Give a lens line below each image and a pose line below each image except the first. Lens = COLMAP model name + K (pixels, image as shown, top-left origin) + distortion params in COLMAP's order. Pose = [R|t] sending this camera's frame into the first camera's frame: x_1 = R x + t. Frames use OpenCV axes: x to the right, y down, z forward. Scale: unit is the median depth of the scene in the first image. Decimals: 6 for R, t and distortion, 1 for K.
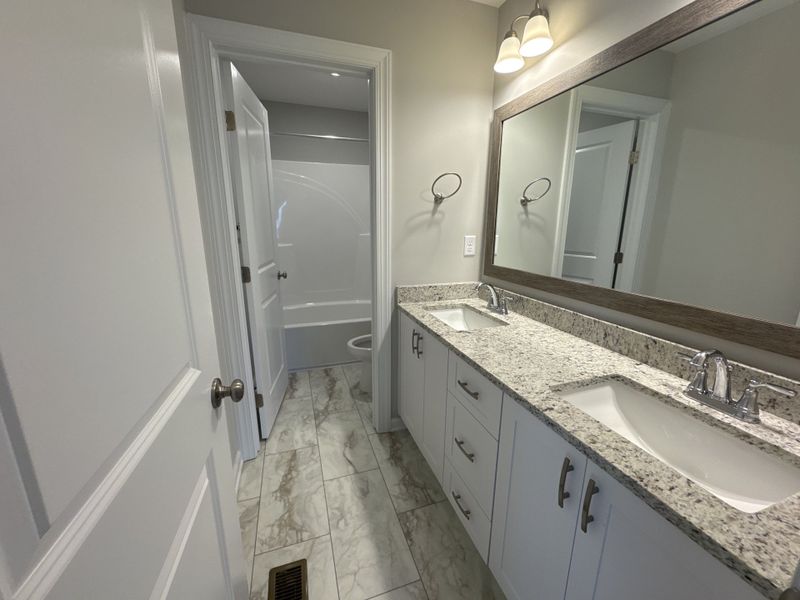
lens RADIAL K [[320.5, 0, 400.6], [0, 320.5, 299.5], [0, 0, 1]] dist [-0.001741, -0.000017]
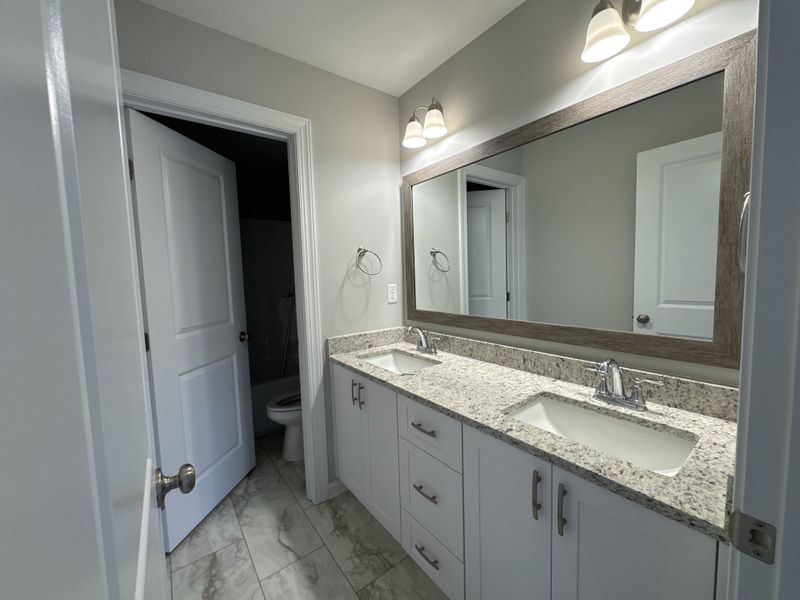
lens RADIAL K [[320.5, 0, 400.6], [0, 320.5, 299.5], [0, 0, 1]] dist [-0.001741, -0.000017]
pose [[0.947511, -0.061441, 0.313764, -0.132701], [0.109458, 0.984396, -0.137780, 0.002572], [-0.300403, 0.164892, 0.939451, -0.010165]]
